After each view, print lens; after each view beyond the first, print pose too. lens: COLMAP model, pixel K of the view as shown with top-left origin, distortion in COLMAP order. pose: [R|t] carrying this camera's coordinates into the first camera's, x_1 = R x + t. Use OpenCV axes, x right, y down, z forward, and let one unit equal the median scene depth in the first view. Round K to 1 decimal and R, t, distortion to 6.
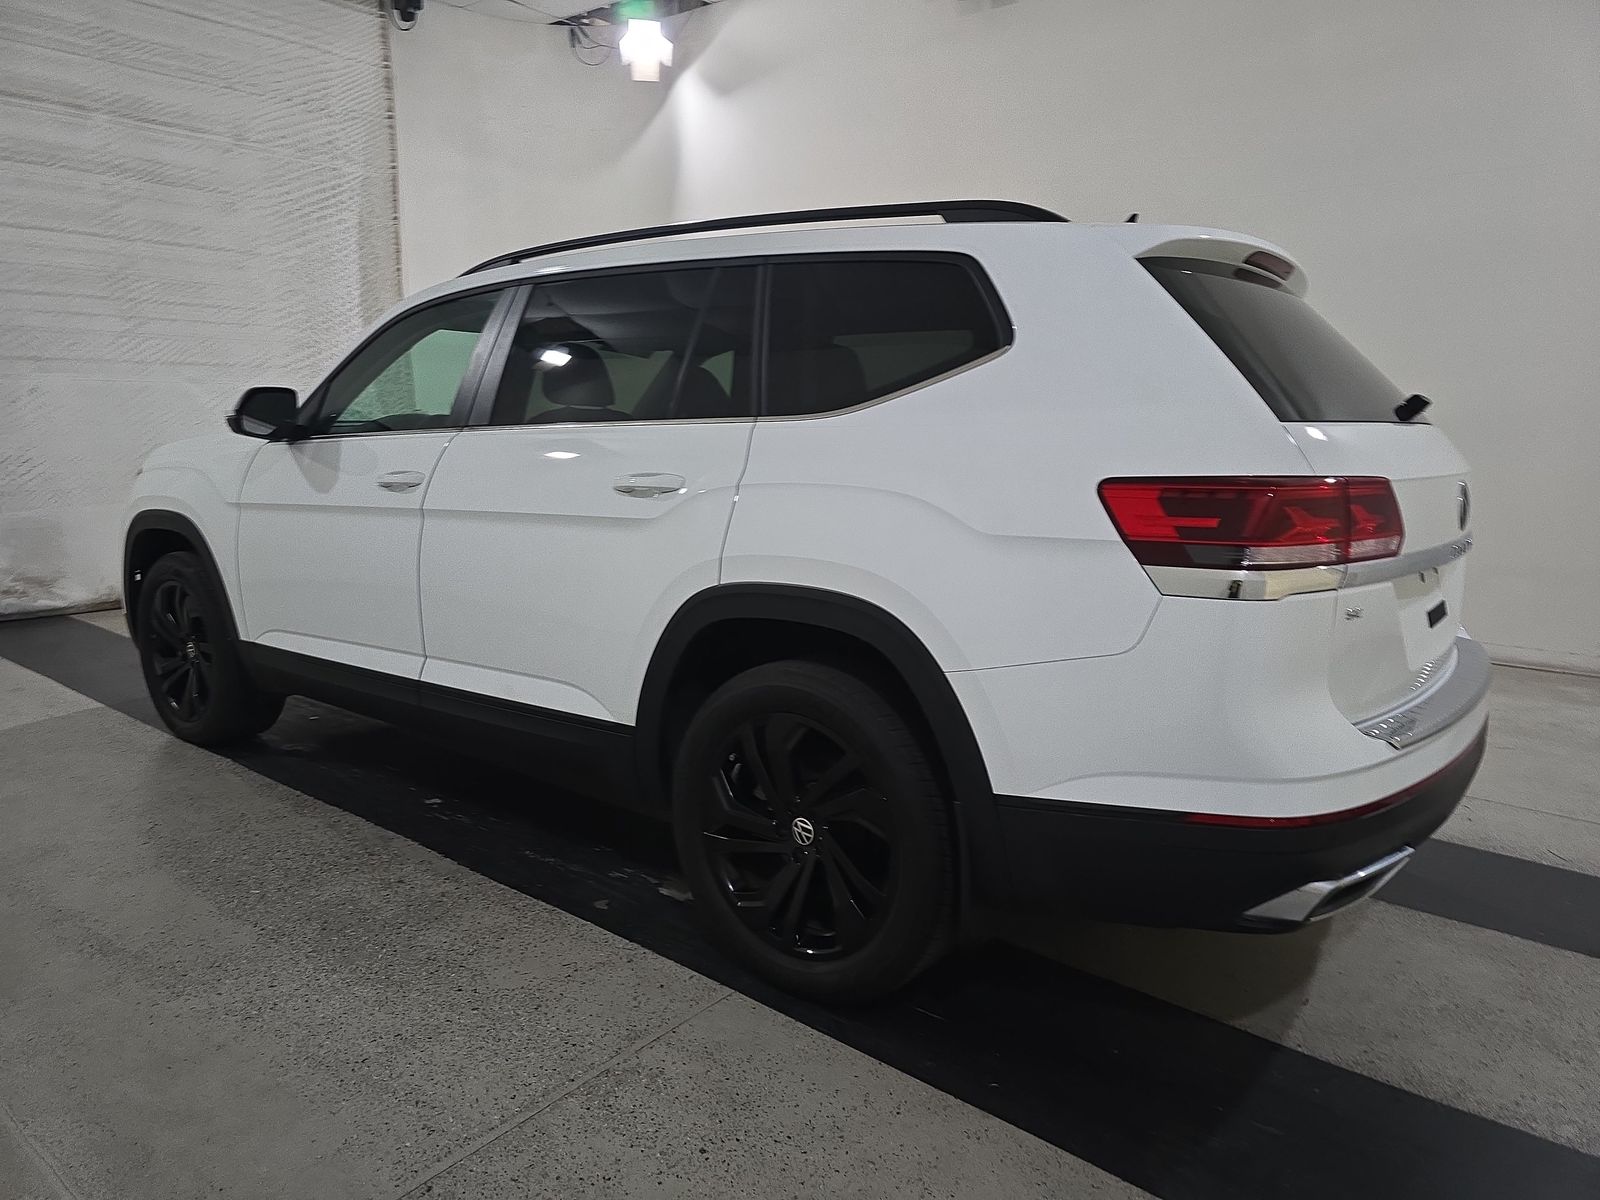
lens RADIAL K [[1073.0, 0, 800.0], [0, 1073.0, 600.0], [0, 0, 1]] dist [0.053488, -0.042325]
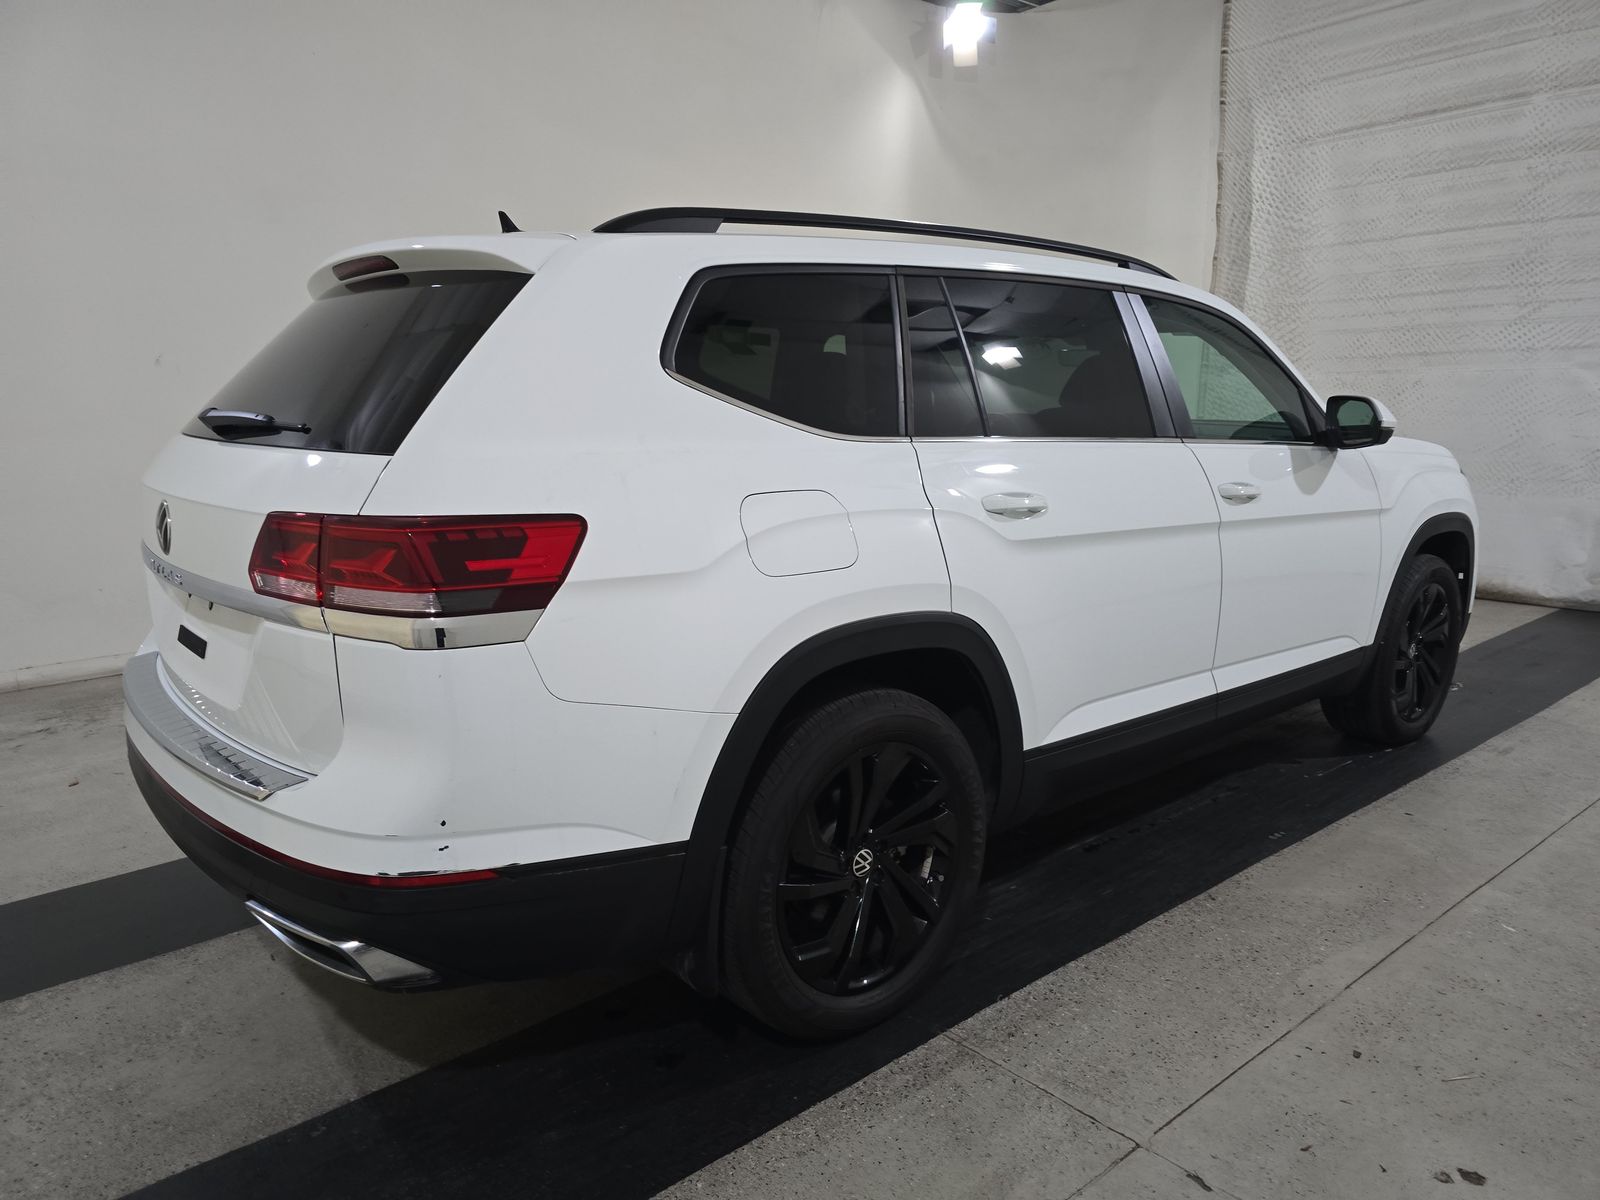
lens RADIAL K [[1073.0, 0, 800.0], [0, 1073.0, 600.0], [0, 0, 1]] dist [0.053488, -0.042325]
pose [[-0.202232, 0.178211, -0.962987, 0.526824], [-0.159279, 0.964227, 0.211890, -0.115921], [0.966298, 0.196235, -0.166612, 0.633583]]
